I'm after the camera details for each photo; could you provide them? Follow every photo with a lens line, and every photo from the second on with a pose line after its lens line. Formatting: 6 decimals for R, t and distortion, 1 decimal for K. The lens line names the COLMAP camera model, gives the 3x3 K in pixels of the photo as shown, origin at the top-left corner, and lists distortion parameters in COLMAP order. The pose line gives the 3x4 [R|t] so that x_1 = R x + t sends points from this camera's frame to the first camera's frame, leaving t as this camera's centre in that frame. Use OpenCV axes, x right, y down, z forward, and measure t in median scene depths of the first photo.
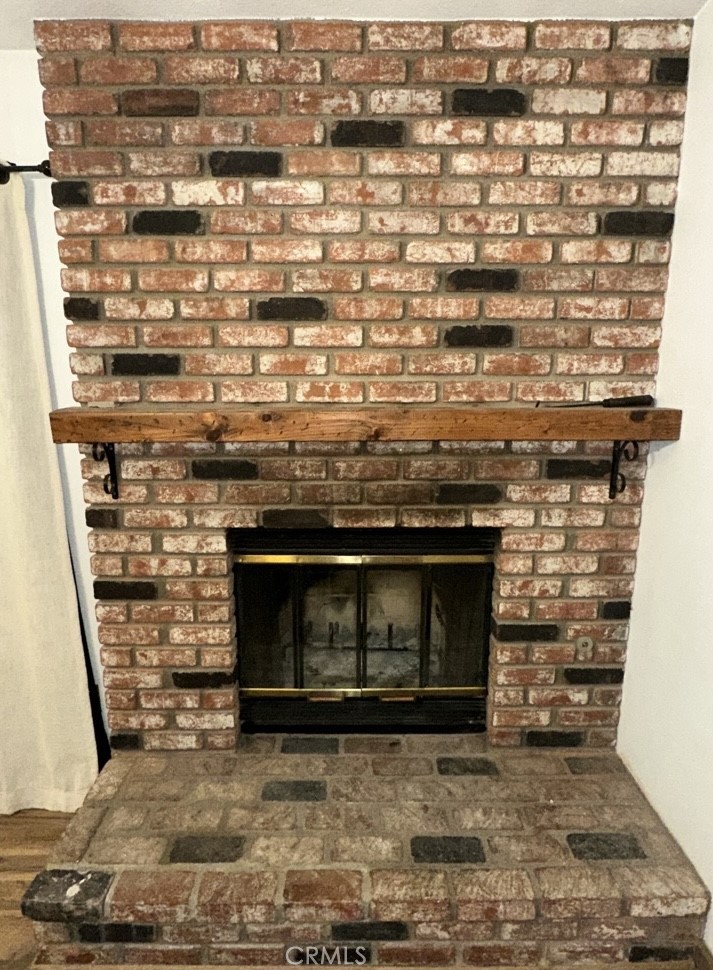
lens RADIAL K [[567.2, 0, 357.1], [0, 567.2, 491.7], [0, 0, 1]] dist [-0.001153, 0.000887]
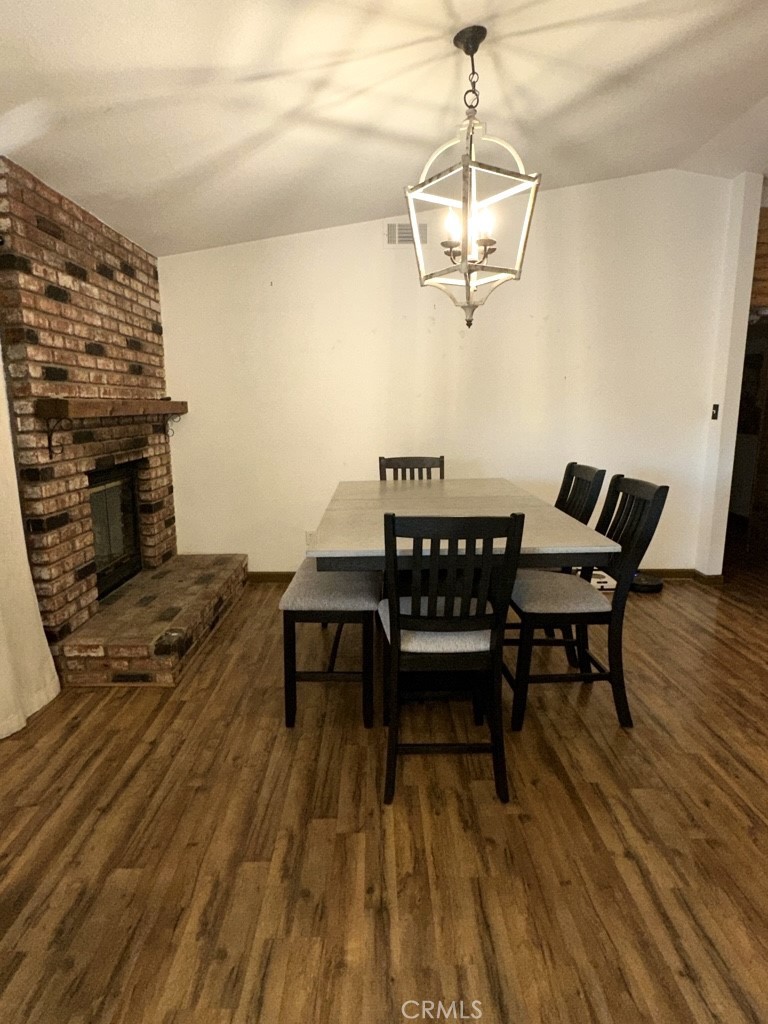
lens RADIAL K [[572.5, 0, 385.7], [0, 572.5, 510.5], [0, 0, 1]] dist [0.000975, 0.000893]
pose [[-0.011870, -0.180205, 0.983557, -2.089123], [0.211980, 0.960816, 0.178597, 0.063704], [-0.977202, 0.210615, 0.026795, 0.098469]]
